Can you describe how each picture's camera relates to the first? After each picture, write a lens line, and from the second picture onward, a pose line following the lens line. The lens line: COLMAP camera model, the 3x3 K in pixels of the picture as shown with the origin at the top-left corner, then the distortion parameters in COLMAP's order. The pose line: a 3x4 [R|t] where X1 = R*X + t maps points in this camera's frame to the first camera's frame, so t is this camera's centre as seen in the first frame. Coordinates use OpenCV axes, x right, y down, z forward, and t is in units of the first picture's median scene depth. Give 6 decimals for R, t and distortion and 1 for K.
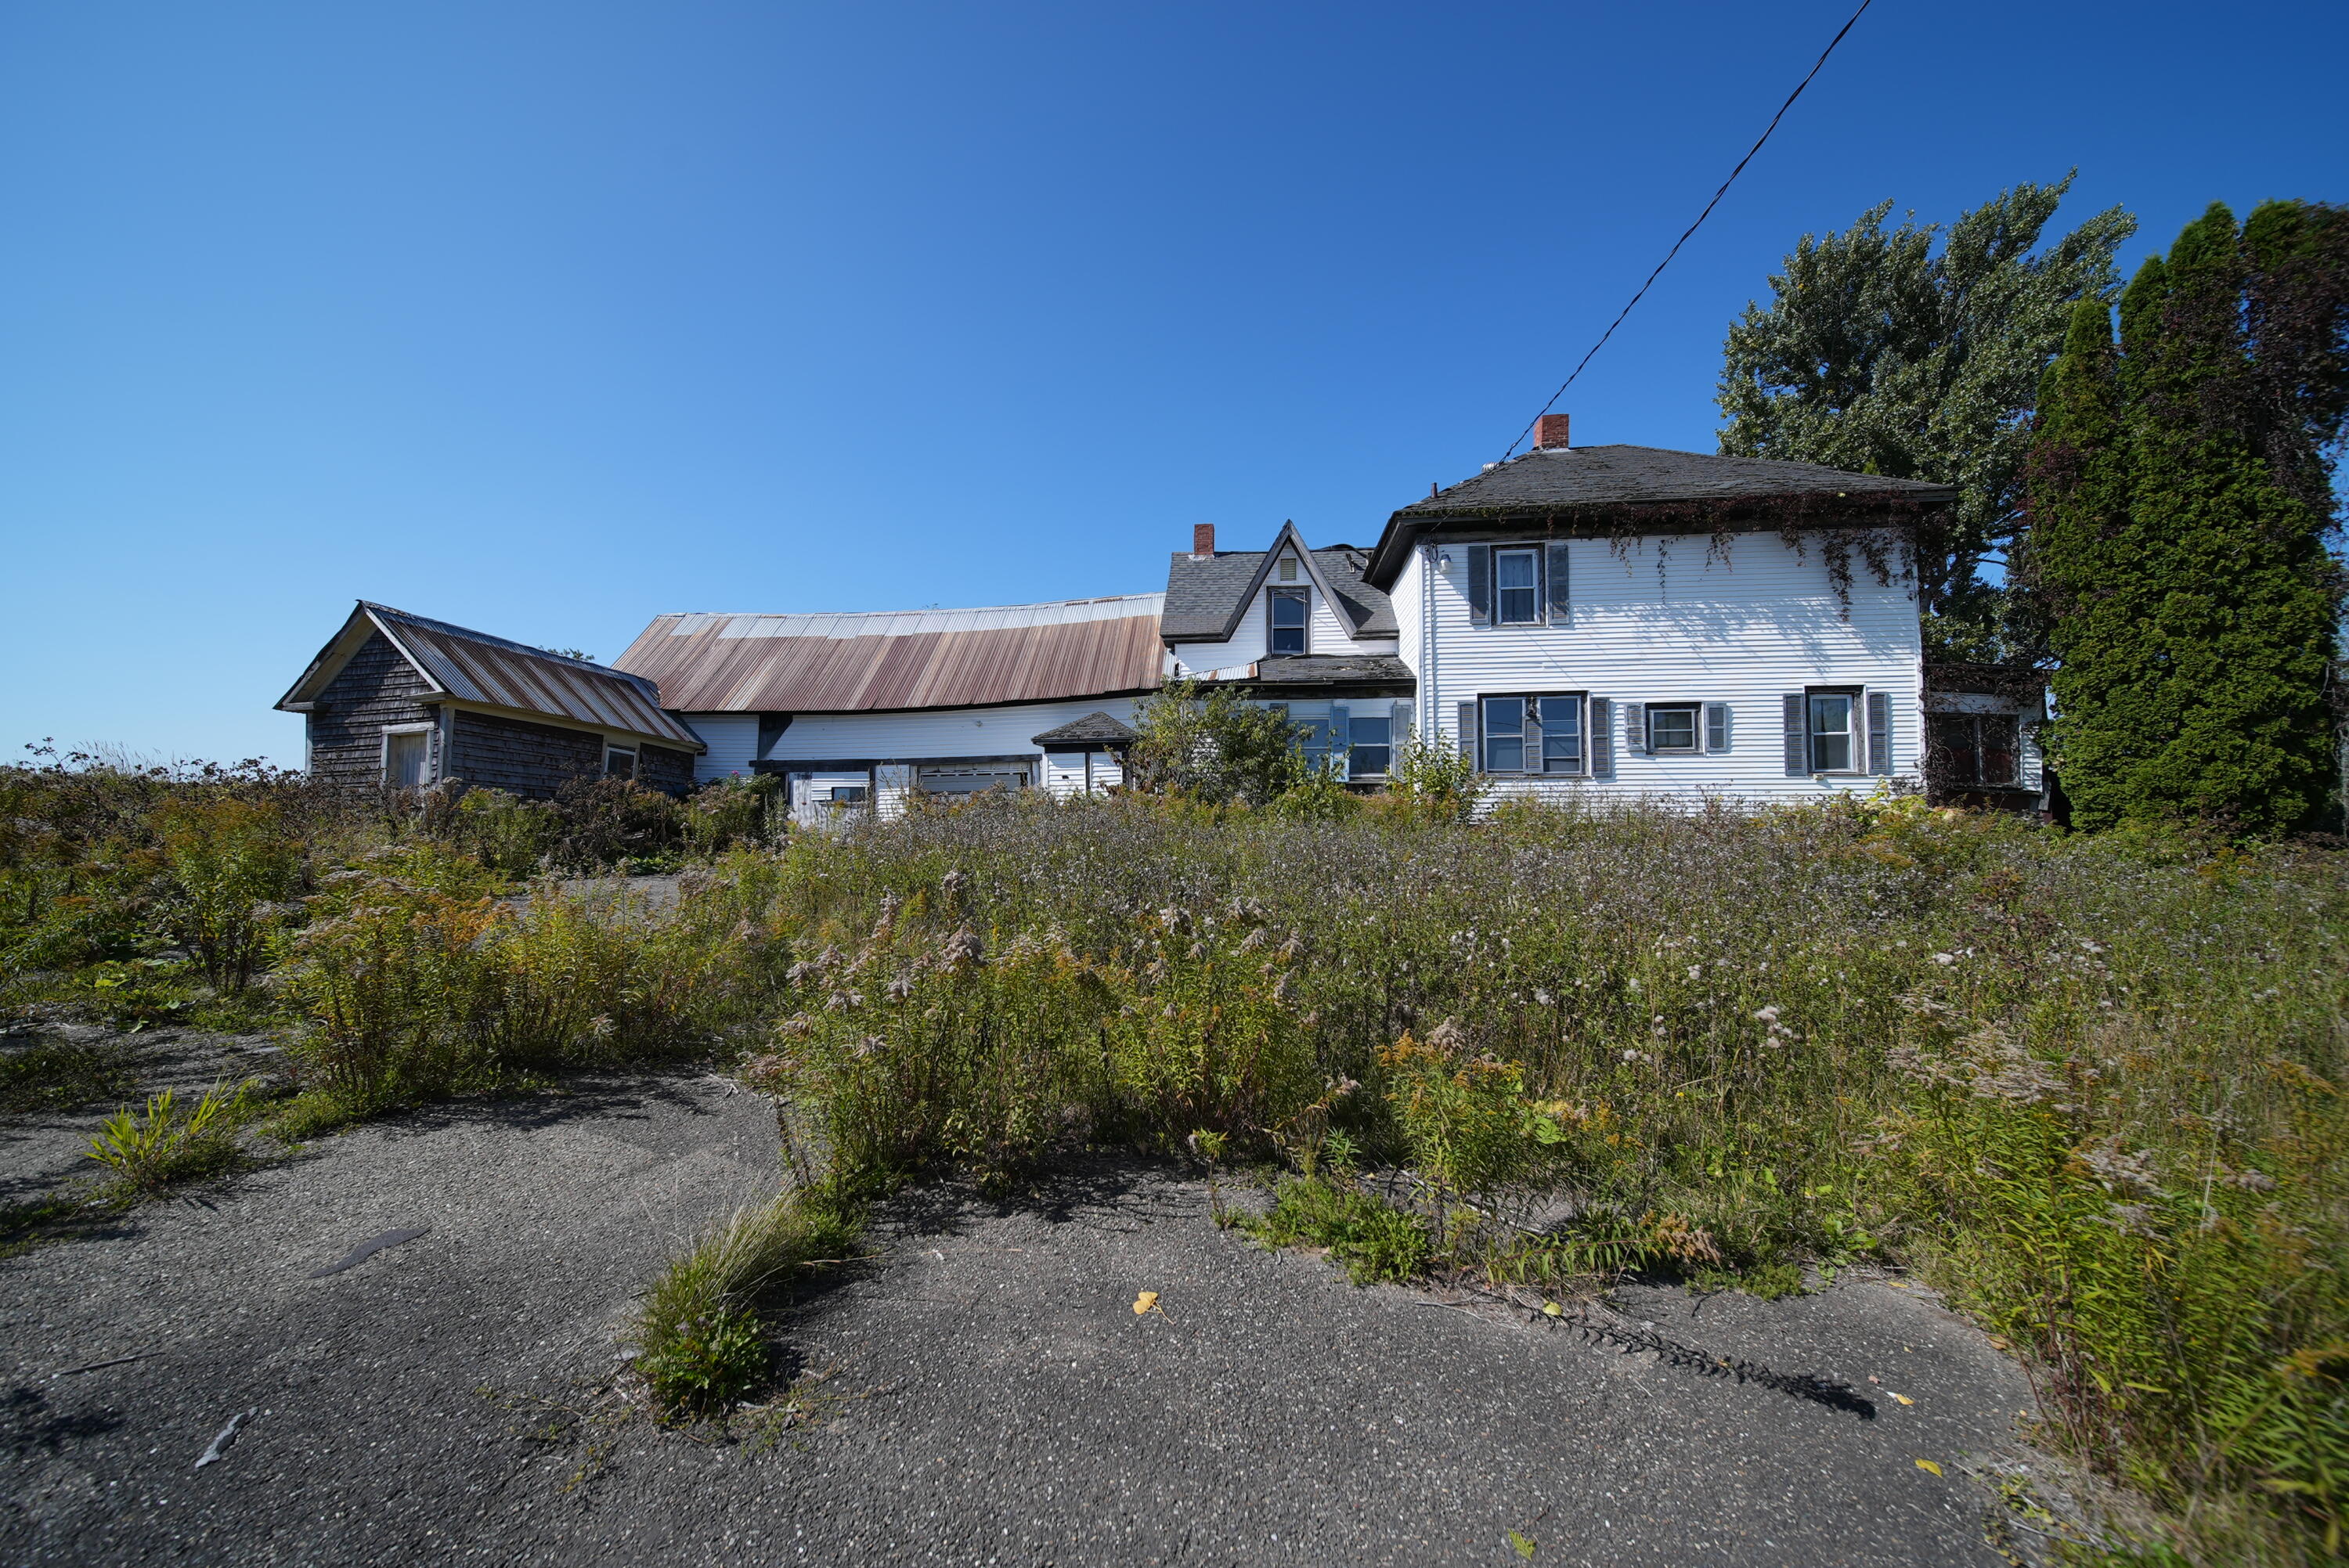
lens RADIAL K [[821.8, 0, 1166.8], [0, 821.8, 786.8], [0, 0, 1]] dist [0.000980, -0.001495]
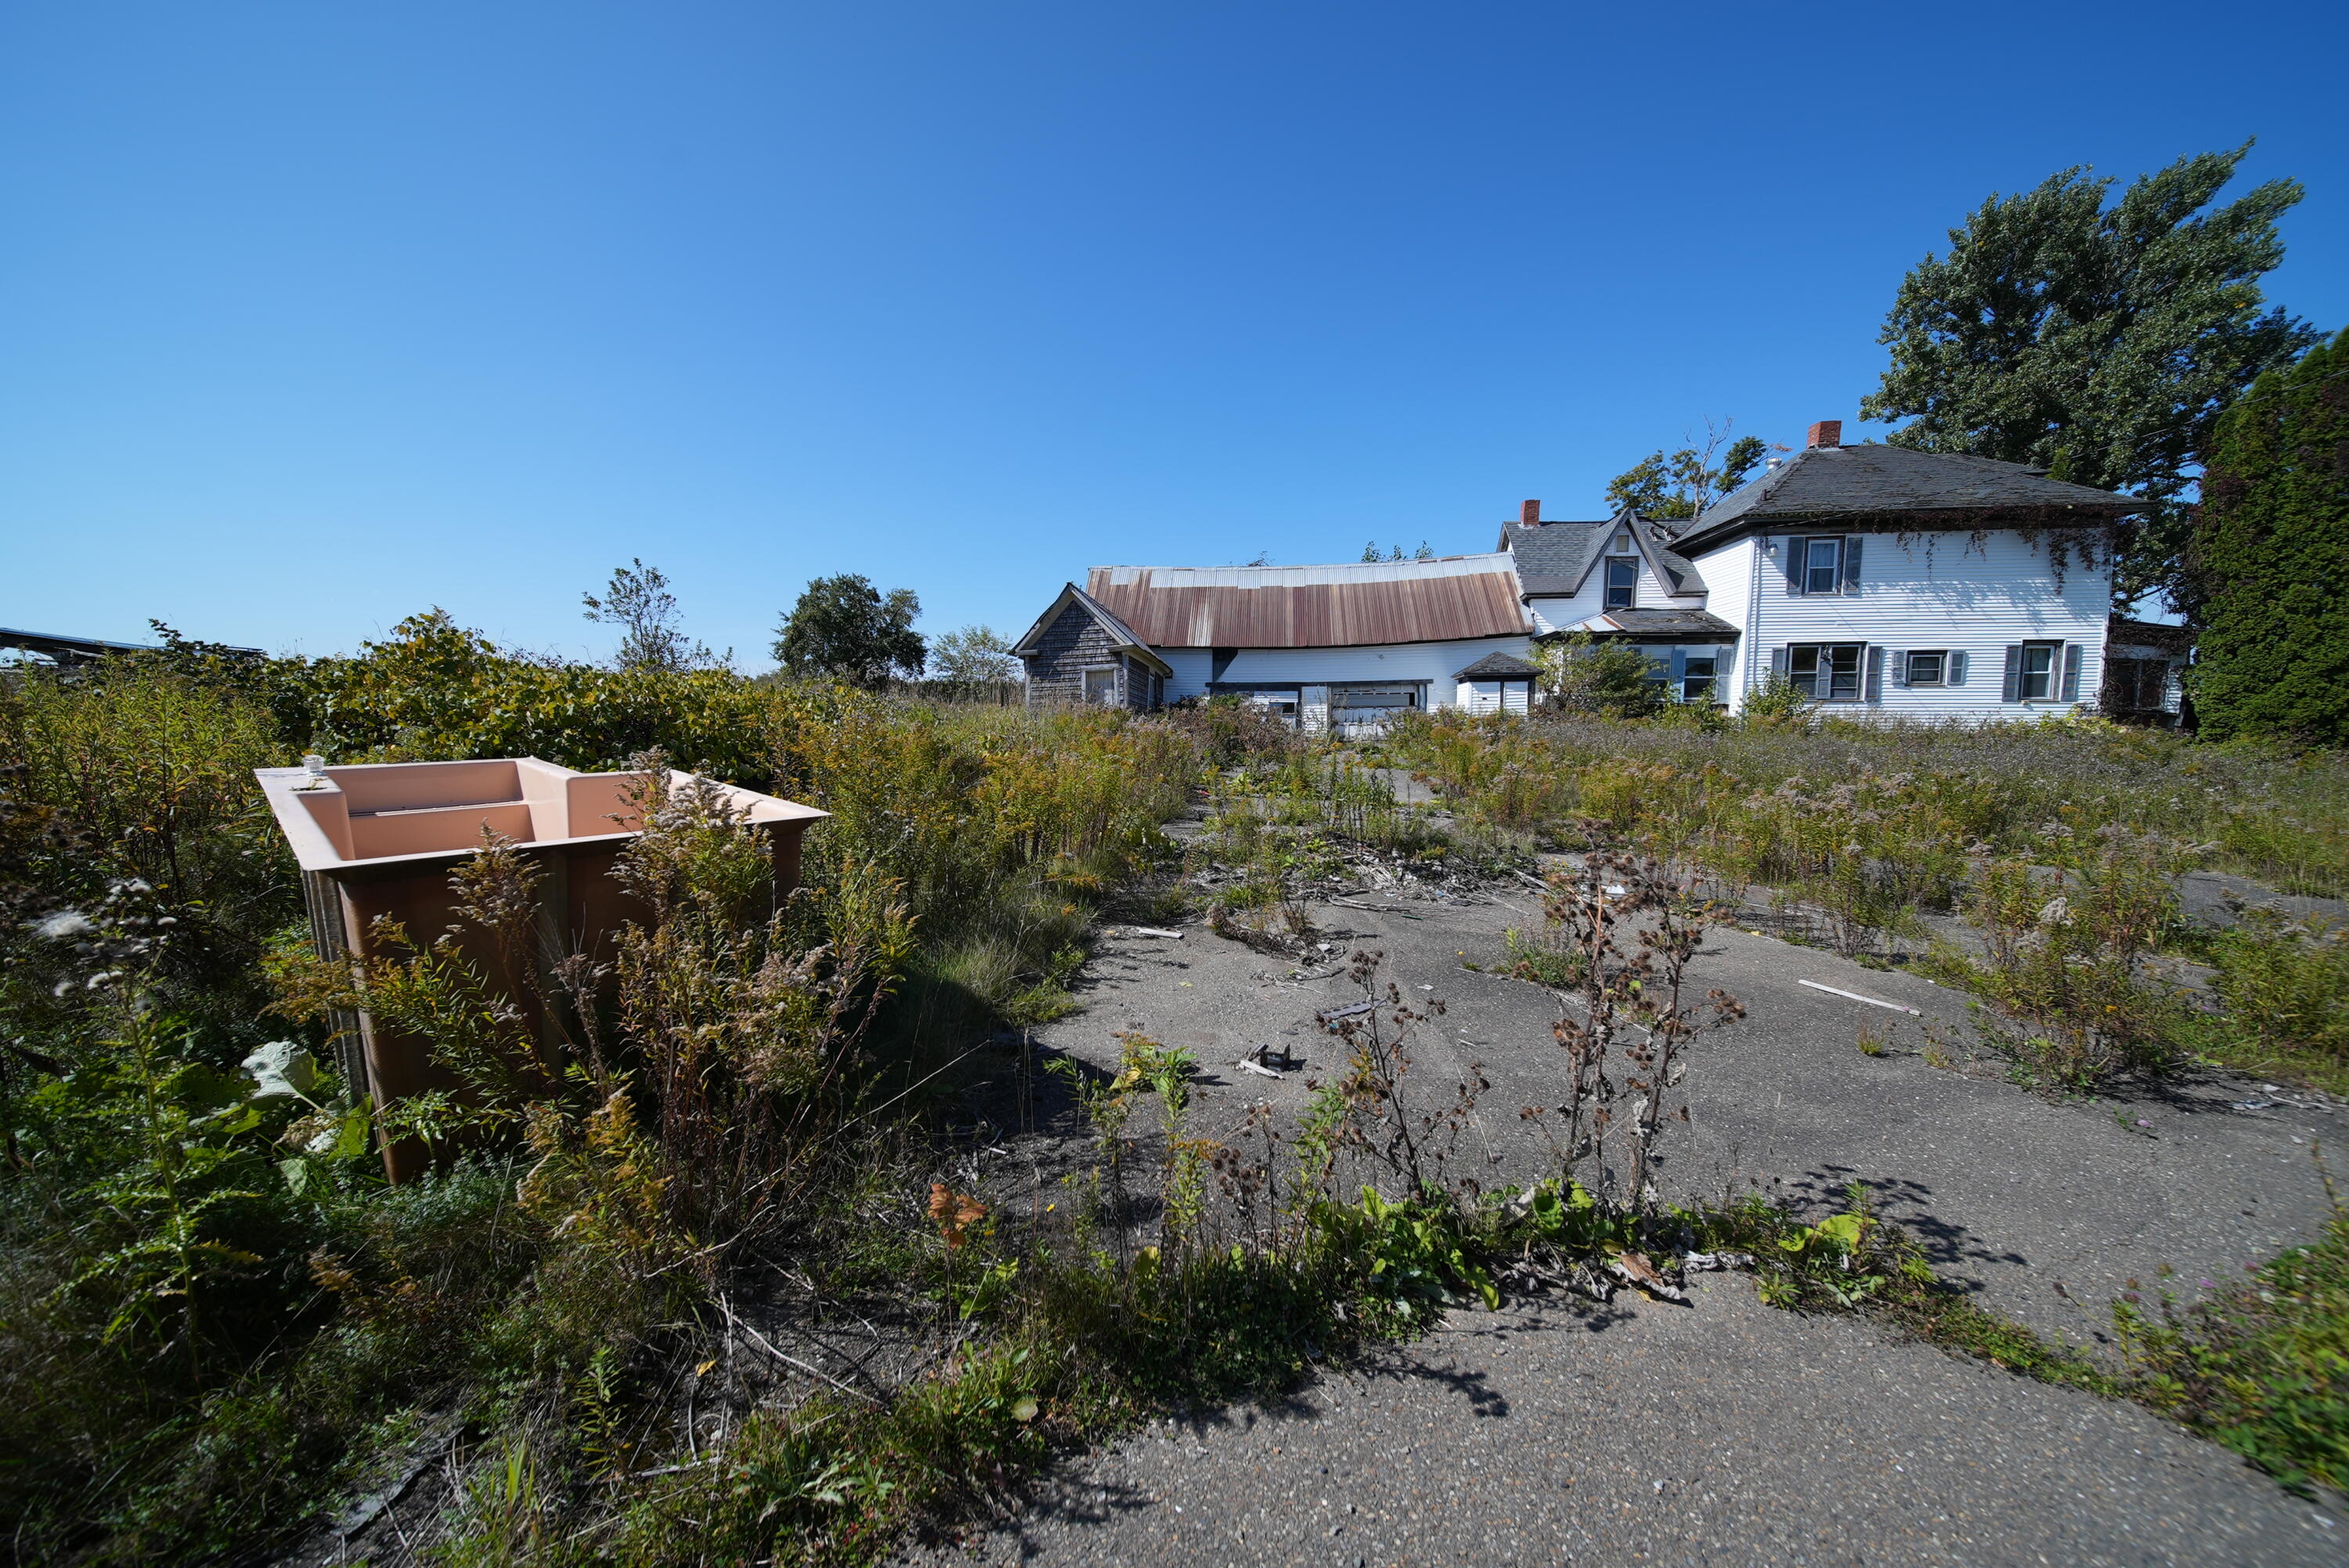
lens RADIAL K [[821.8, 0, 1168.2], [0, 821.8, 786.9], [0, 0, 1]] dist [0.000980, -0.001495]
pose [[0.999685, 0.007375, -0.024007, -0.691341], [-0.004352, 0.992319, 0.123626, -0.036391], [0.024734, -0.123482, 0.992039, -0.507289]]
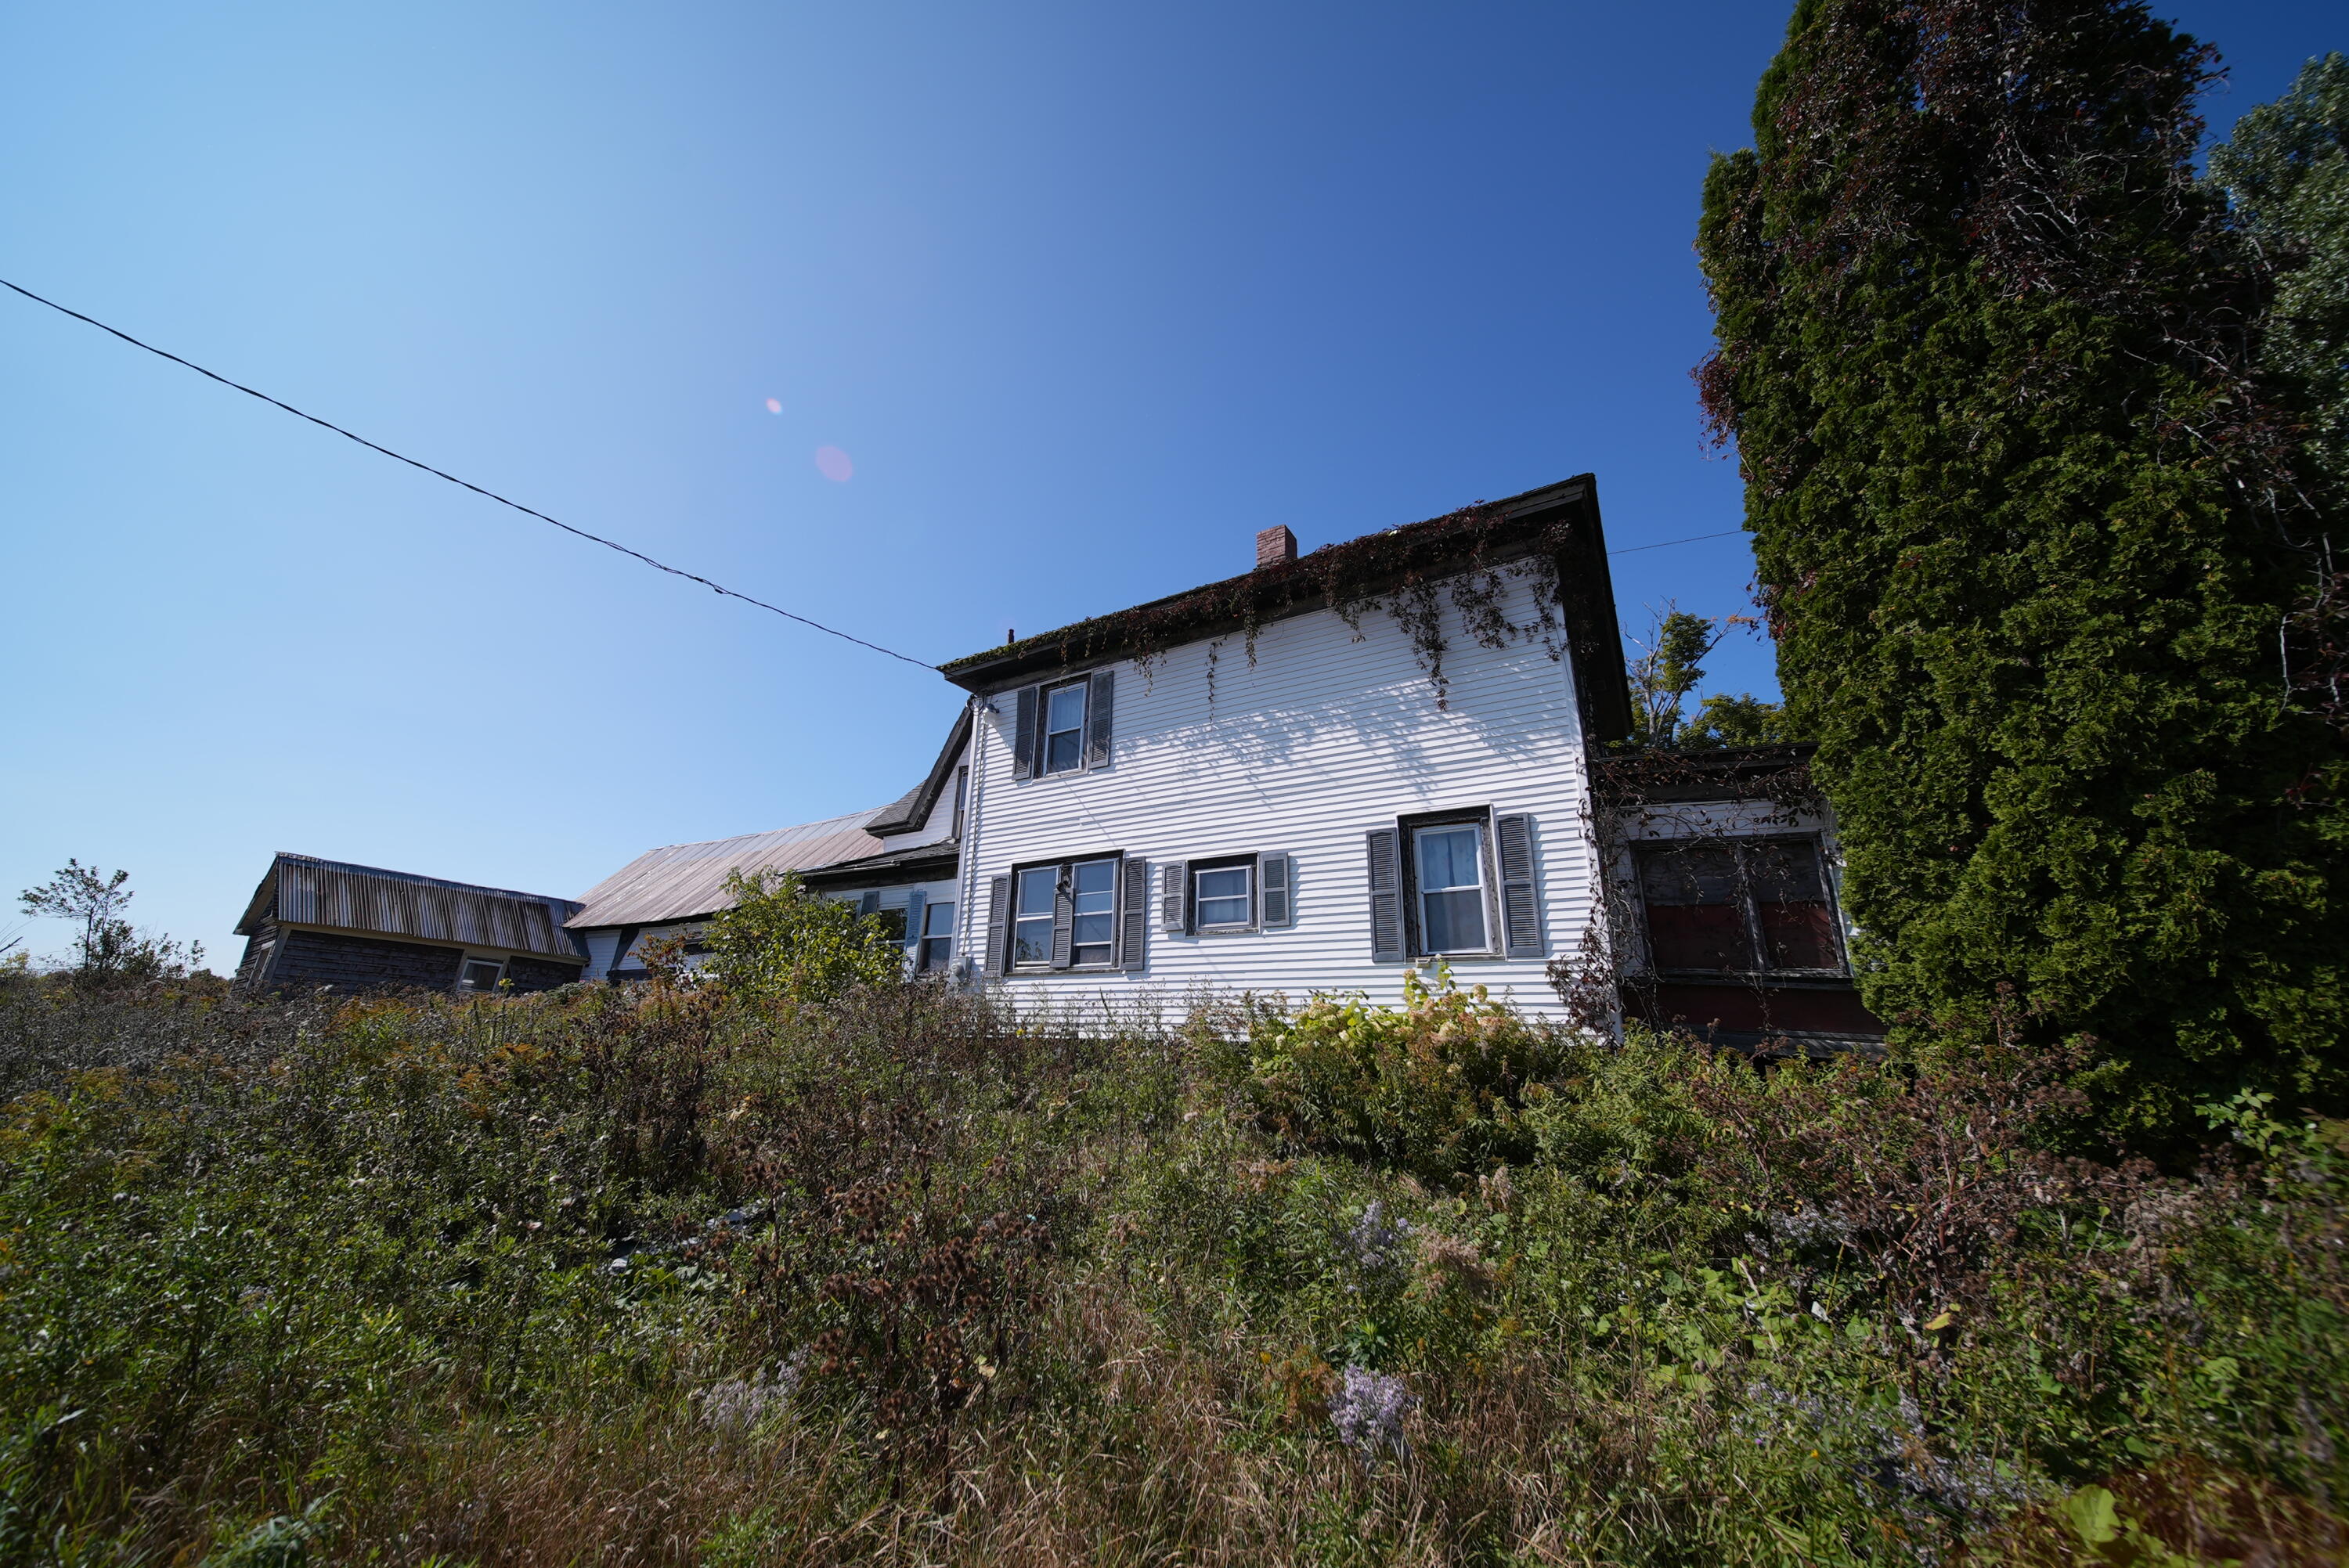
lens RADIAL K [[821.8, 0, 1170.9], [0, 821.8, 787.1], [0, 0, 1]] dist [0.000980, -0.001495]
pose [[0.907090, -0.106651, -0.407203, 0.859202], [-0.003830, 0.965240, -0.261338, 0.020062], [0.420920, 0.238617, 0.875150, 0.366486]]
